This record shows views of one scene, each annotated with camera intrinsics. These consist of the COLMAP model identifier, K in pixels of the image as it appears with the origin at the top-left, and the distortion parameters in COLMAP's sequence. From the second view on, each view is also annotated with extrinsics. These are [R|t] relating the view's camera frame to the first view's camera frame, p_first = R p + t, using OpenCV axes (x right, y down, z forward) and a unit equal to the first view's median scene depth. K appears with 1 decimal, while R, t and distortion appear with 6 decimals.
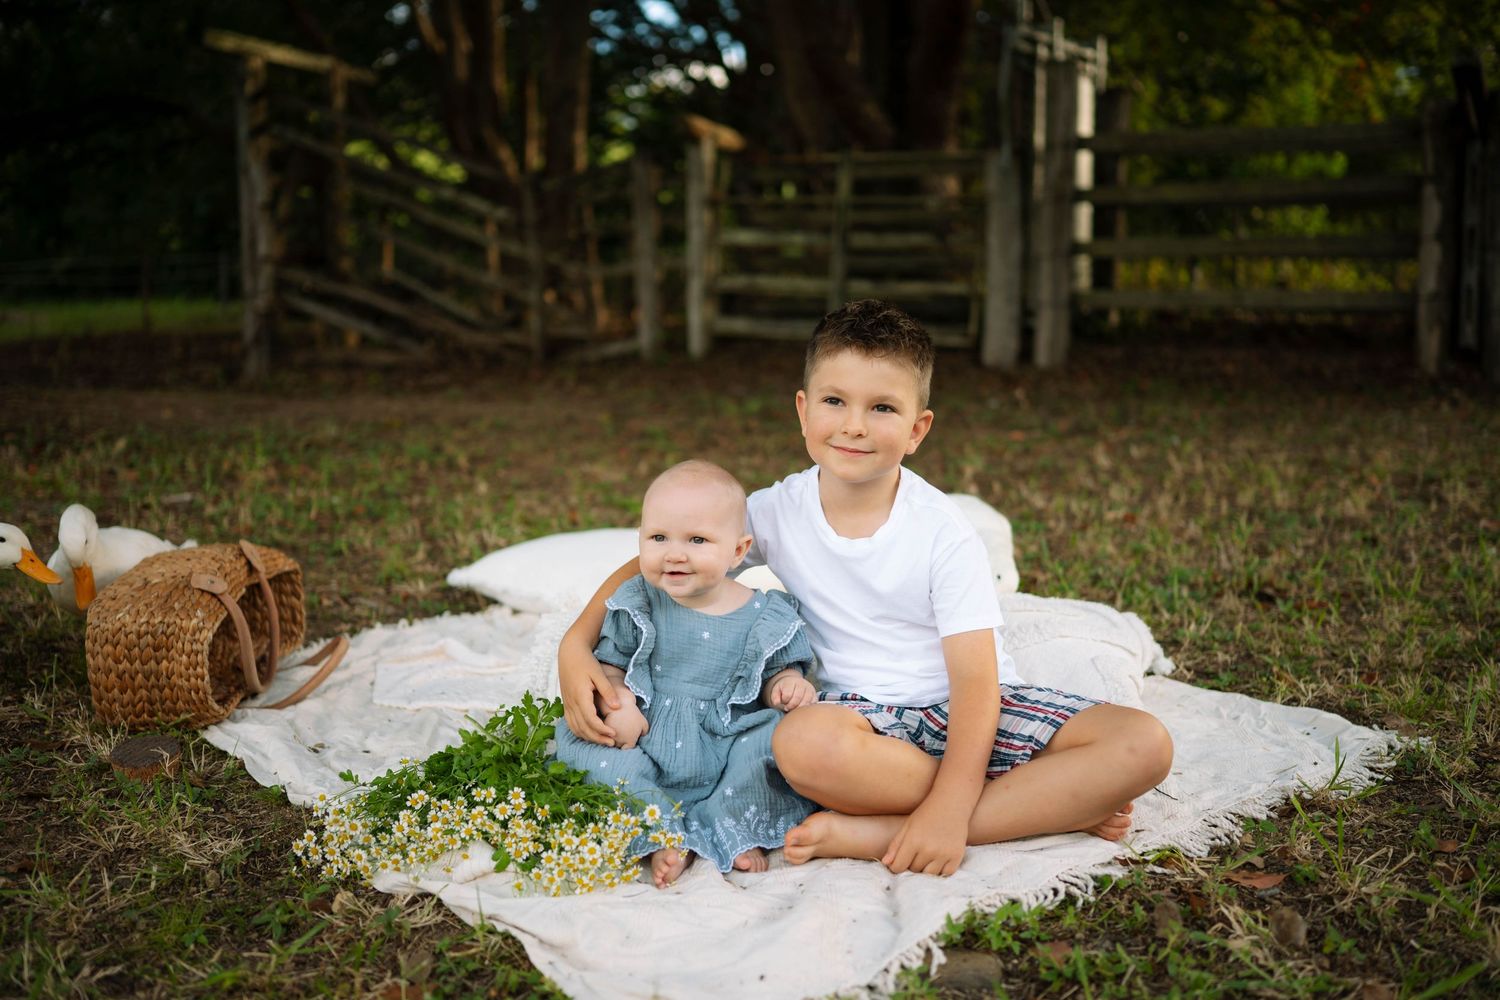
lens RADIAL K [[1490.6, 0, 741.9], [0, 1490.6, 520.6], [0, 0, 1]] dist [-0.003278, 0.018035]
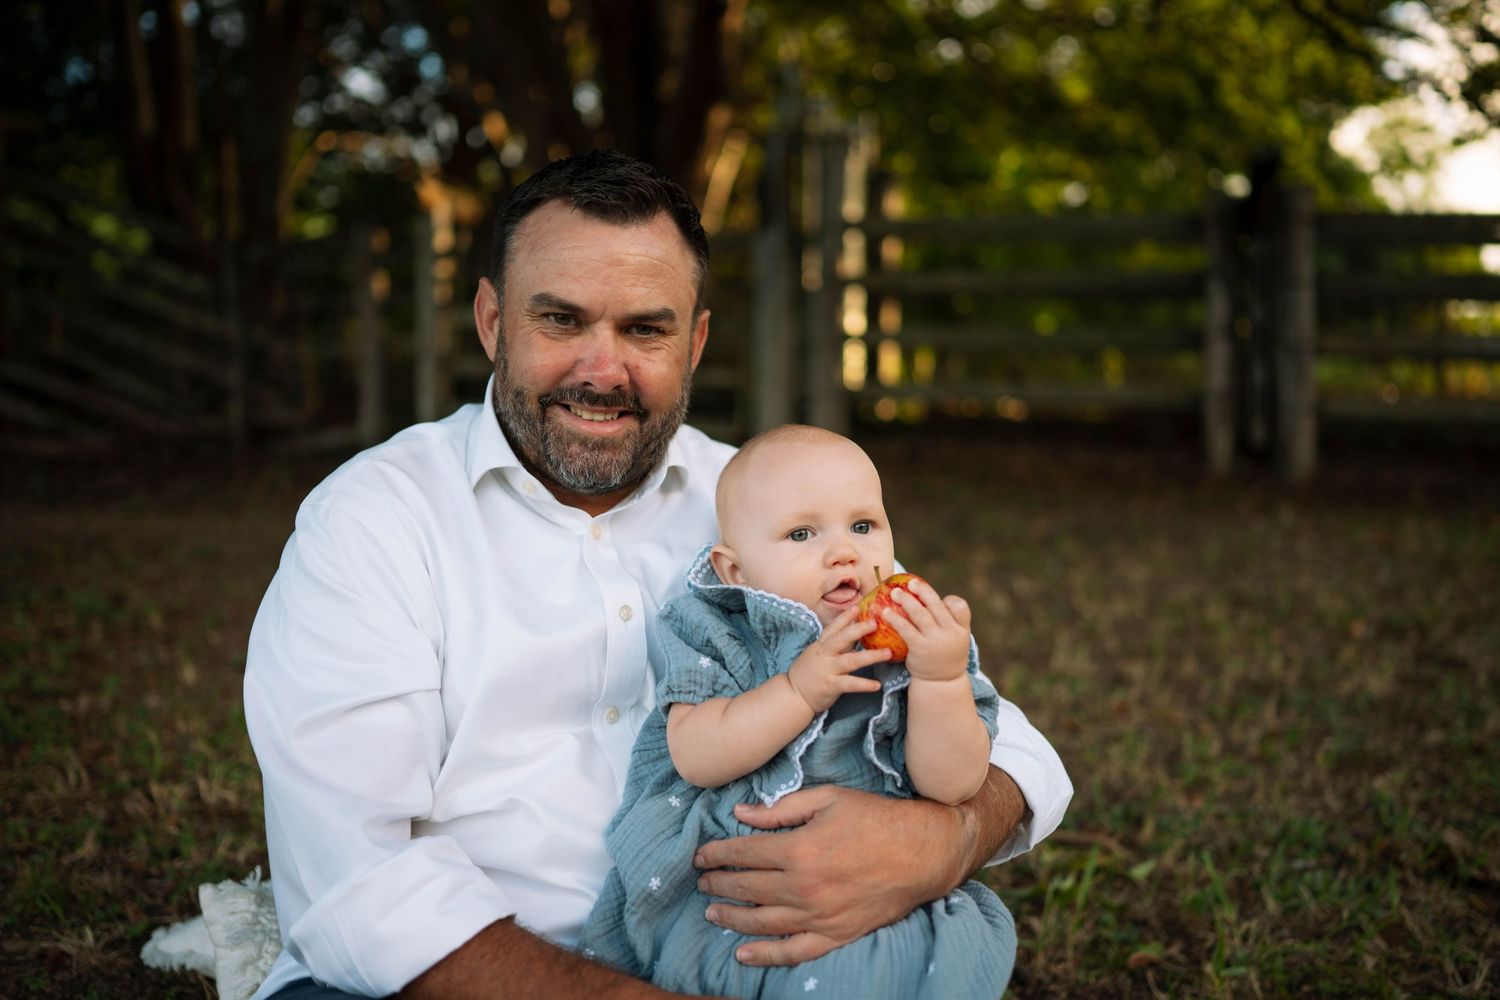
lens RADIAL K [[1490.6, 0, 741.9], [0, 1490.6, 520.6], [0, 0, 1]] dist [-0.003278, 0.018035]
pose [[0.980498, -0.003027, 0.196504, -0.068195], [0.013714, 0.998498, -0.053049, -0.058014], [-0.196048, 0.054709, 0.979067, 0.318825]]
